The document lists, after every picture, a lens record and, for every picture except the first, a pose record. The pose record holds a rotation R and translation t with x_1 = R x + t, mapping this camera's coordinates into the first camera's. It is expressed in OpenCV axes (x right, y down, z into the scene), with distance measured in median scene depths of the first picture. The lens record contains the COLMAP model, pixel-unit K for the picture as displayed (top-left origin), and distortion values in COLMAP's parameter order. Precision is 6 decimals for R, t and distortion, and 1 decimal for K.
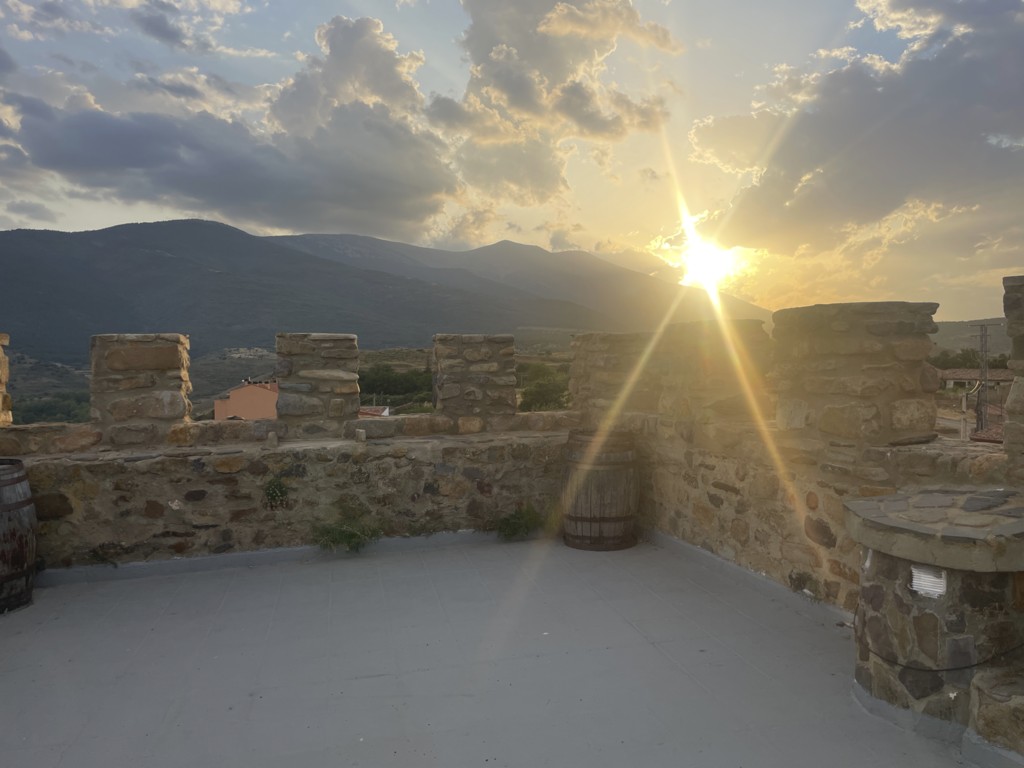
lens RADIAL K [[788.7, 0, 512.0], [0, 788.7, 384.0], [0, 0, 1]] dist [0.087212, -0.117617]
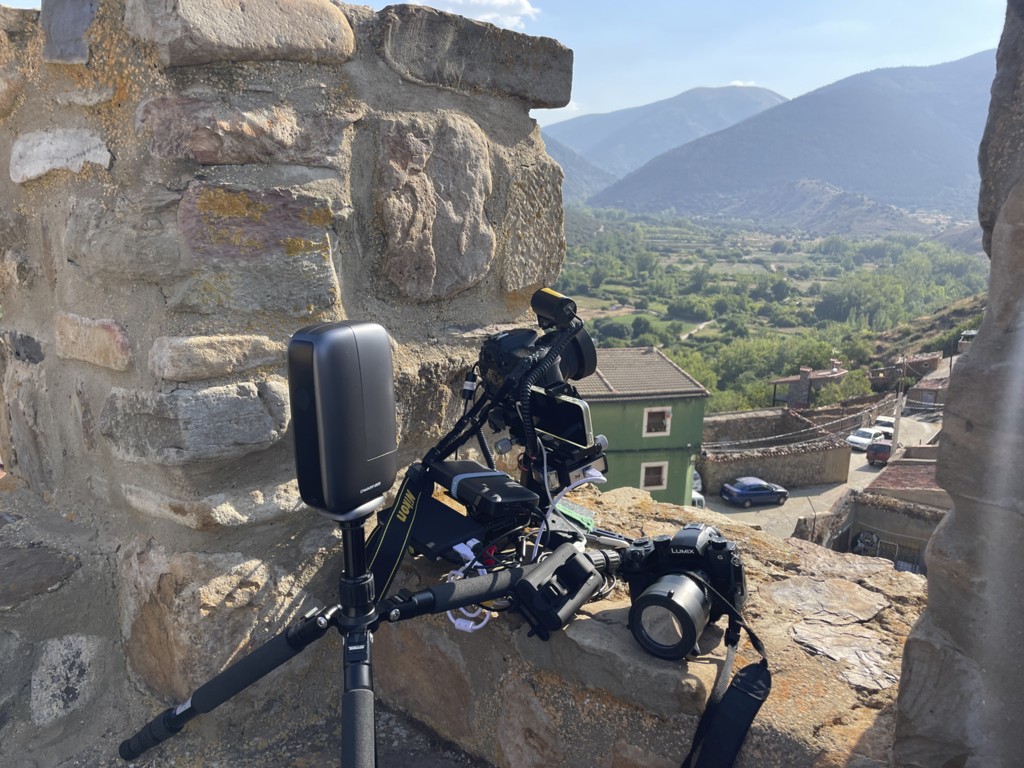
lens RADIAL K [[788.7, 0, 512.0], [0, 788.7, 384.0], [0, 0, 1]] dist [0.087212, -0.117617]
pose [[0.580626, 0.201442, -0.788857, -0.634464], [-0.047537, 0.975643, 0.214151, -0.016928], [0.812782, -0.086842, 0.576059, 1.109426]]
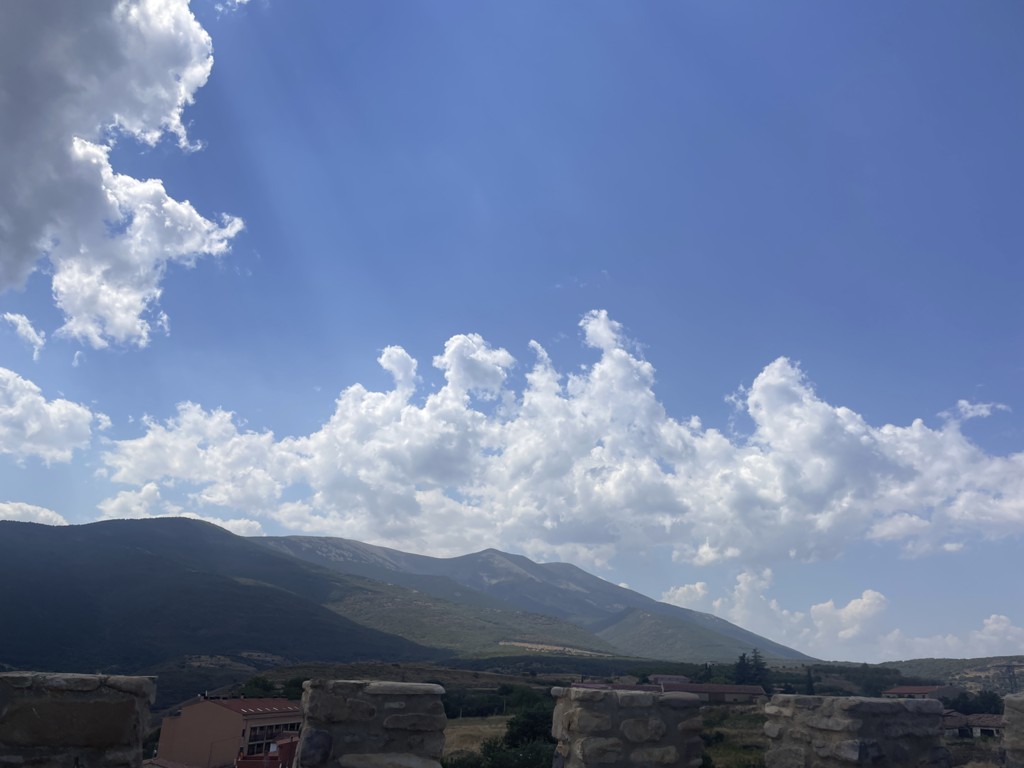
lens RADIAL K [[787.5, 0, 500.0], [0, 787.5, 381.7], [0, 0, 1]] dist [0.088771, -0.118938]
pose [[0.999117, 0.041873, -0.003470, -0.174264], [-0.040063, 0.924533, -0.378991, -0.052504], [-0.012661, 0.378795, 0.925394, 0.401015]]
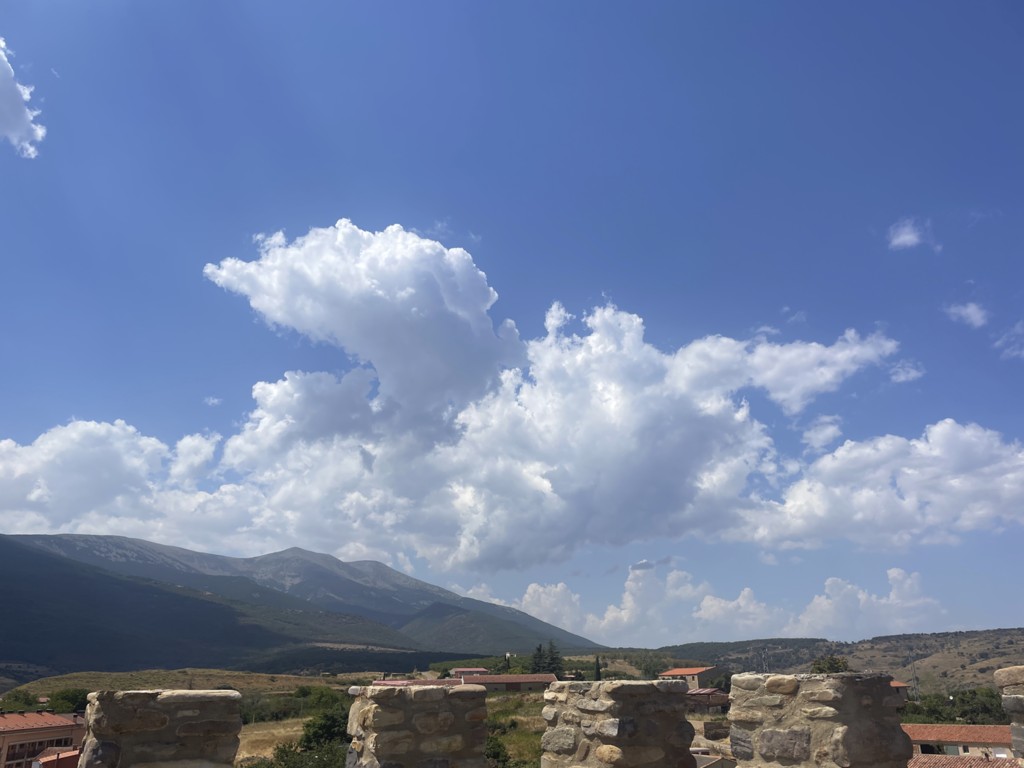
lens RADIAL K [[788.4, 0, 519.9], [0, 788.4, 389.6], [0, 0, 1]] dist [0.081591, -0.109242]
pose [[0.964624, 0.087830, 0.248569, -0.175103], [0.010952, 0.928707, -0.370653, -0.051649], [-0.263402, 0.360263, 0.894891, 0.352843]]
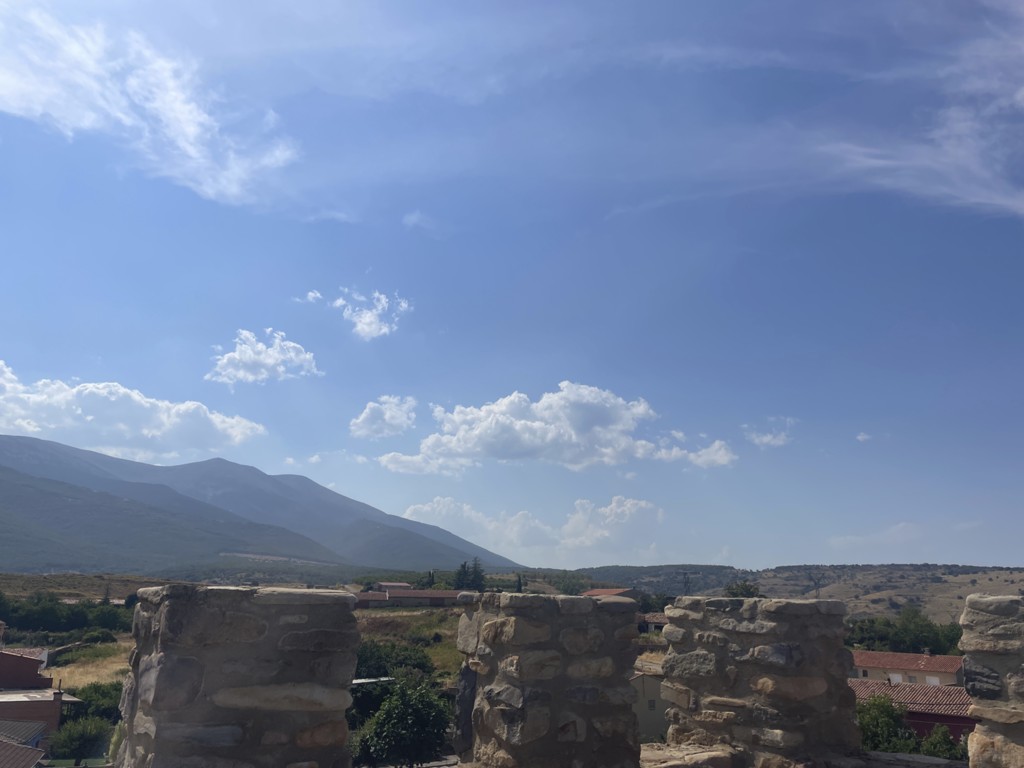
lens RADIAL K [[788.7, 0, 512.0], [0, 788.7, 384.0], [0, 0, 1]] dist [0.087212, -0.117617]
pose [[0.936889, 0.116819, 0.329532, -0.292153], [-0.018211, 0.957554, -0.287678, -0.051569], [-0.349151, 0.263522, 0.899250, 0.590382]]
